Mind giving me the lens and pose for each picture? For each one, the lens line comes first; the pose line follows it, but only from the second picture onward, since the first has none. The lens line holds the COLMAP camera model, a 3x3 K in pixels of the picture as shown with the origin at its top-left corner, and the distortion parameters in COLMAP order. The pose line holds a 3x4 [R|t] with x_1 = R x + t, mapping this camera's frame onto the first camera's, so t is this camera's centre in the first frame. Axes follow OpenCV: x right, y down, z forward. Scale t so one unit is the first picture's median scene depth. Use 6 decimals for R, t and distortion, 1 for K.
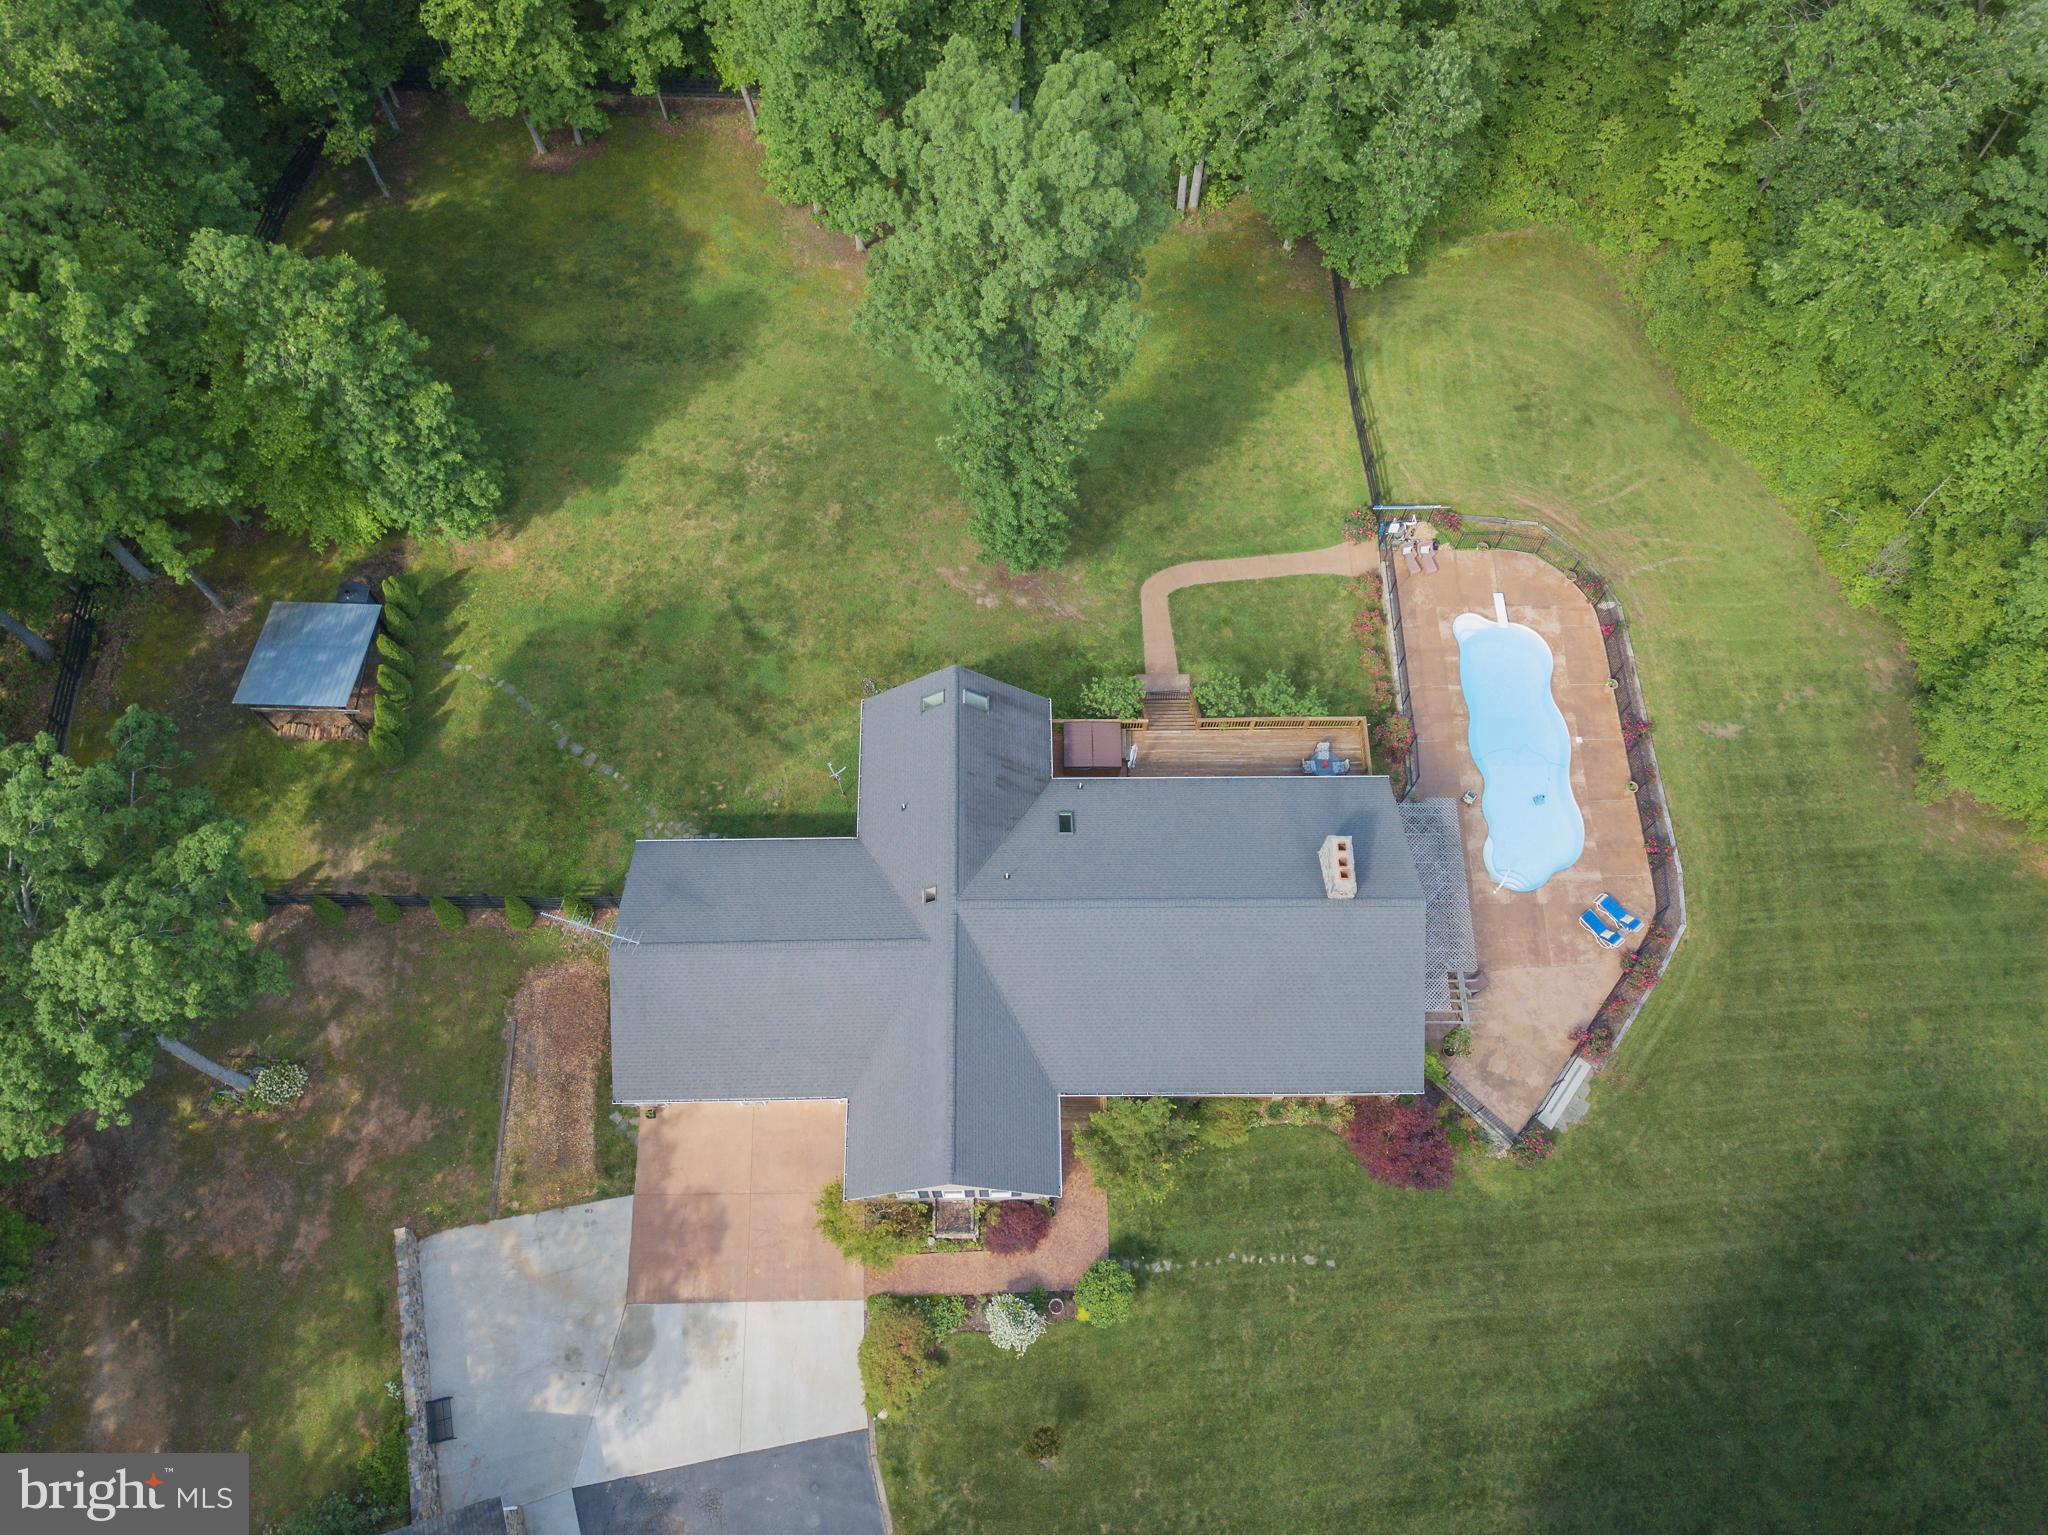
lens RADIAL K [[1555.2, 0, 1031.3], [0, 1555.2, 764.8], [0, 0, 1]] dist [0.026719, -0.023057]
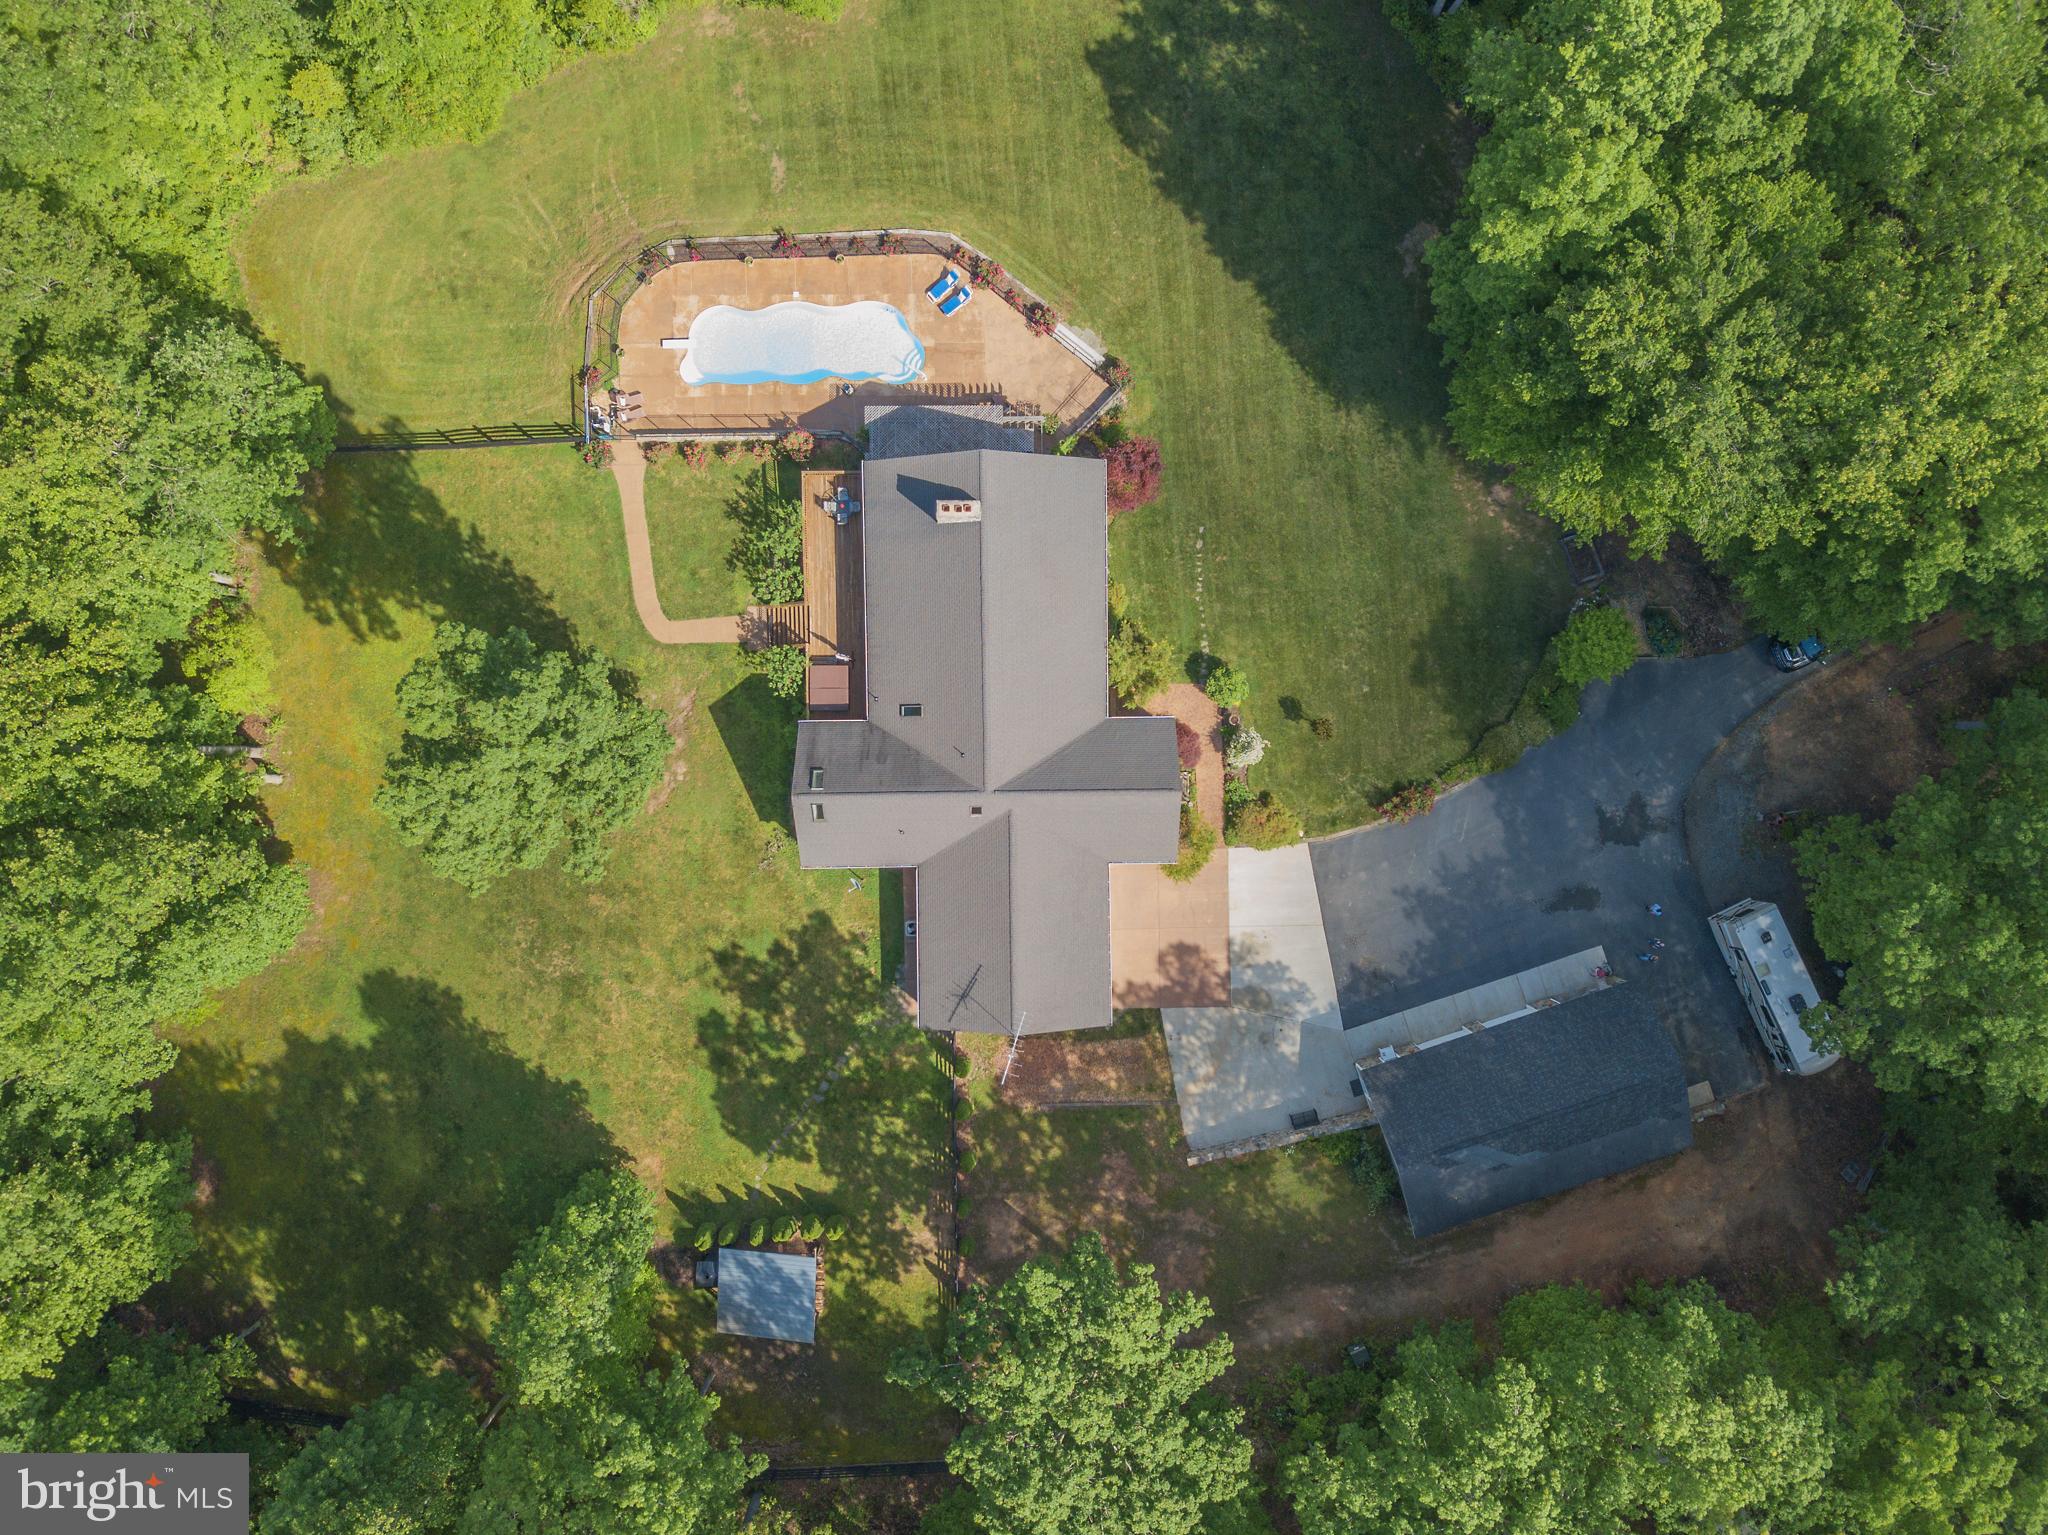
lens RADIAL K [[1555.2, 0, 1038.1], [0, 1555.2, 783.2], [0, 0, 1]] dist [0.026719, -0.023057]
pose [[0.001604, -0.999063, -0.043254, 0.018397], [0.918531, -0.015628, 0.395041, -0.396546], [-0.395347, -0.040364, 0.917645, -0.274813]]
